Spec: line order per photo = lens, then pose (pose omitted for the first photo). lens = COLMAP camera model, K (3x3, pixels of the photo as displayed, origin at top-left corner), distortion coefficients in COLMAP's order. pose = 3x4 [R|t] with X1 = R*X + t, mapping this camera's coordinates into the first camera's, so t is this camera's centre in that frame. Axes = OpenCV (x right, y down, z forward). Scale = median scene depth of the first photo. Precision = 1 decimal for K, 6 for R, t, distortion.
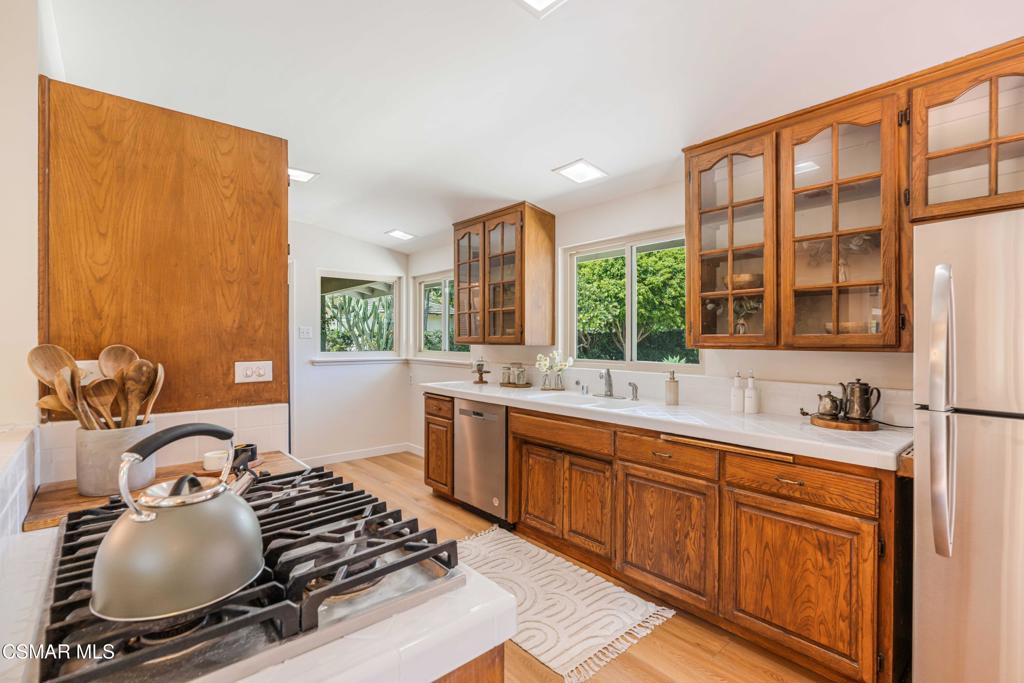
lens RADIAL K [[477.5, 0, 511.0], [0, 477.5, 338.9], [0, 0, 1]] dist [0.001303, 0.000068]
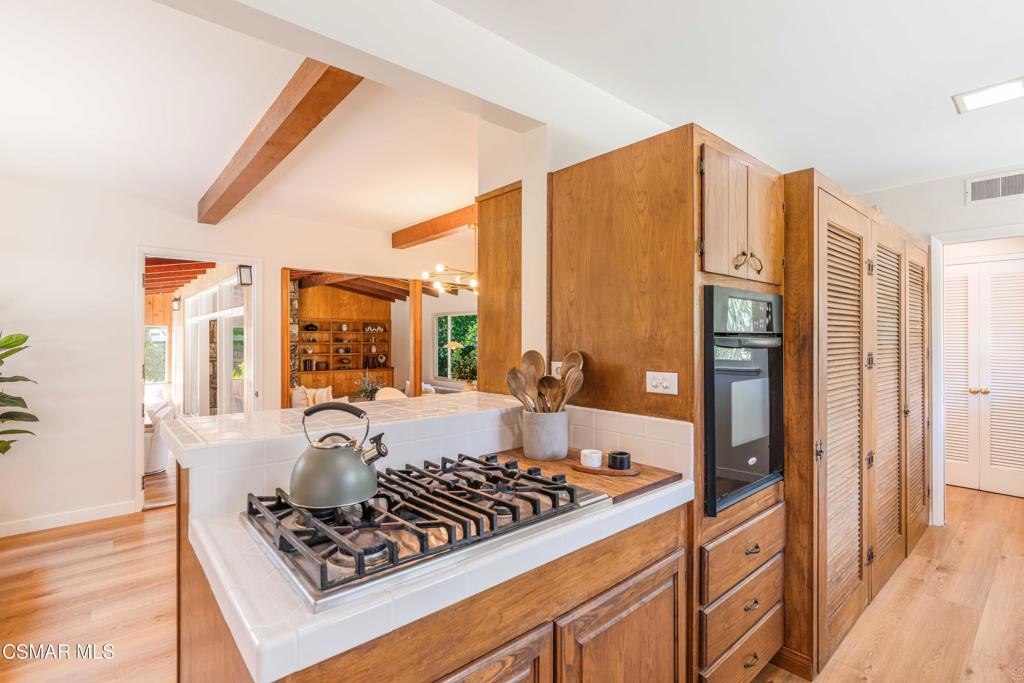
lens RADIAL K [[477.5, 0, 510.5], [0, 477.5, 338.5], [0, 0, 1]] dist [0.001303, 0.000068]
pose [[-0.001092, -0.001628, -0.999998, 0.437134], [-0.005226, 0.999985, -0.001622, -0.017926], [0.999986, 0.005224, -0.001101, 0.715951]]
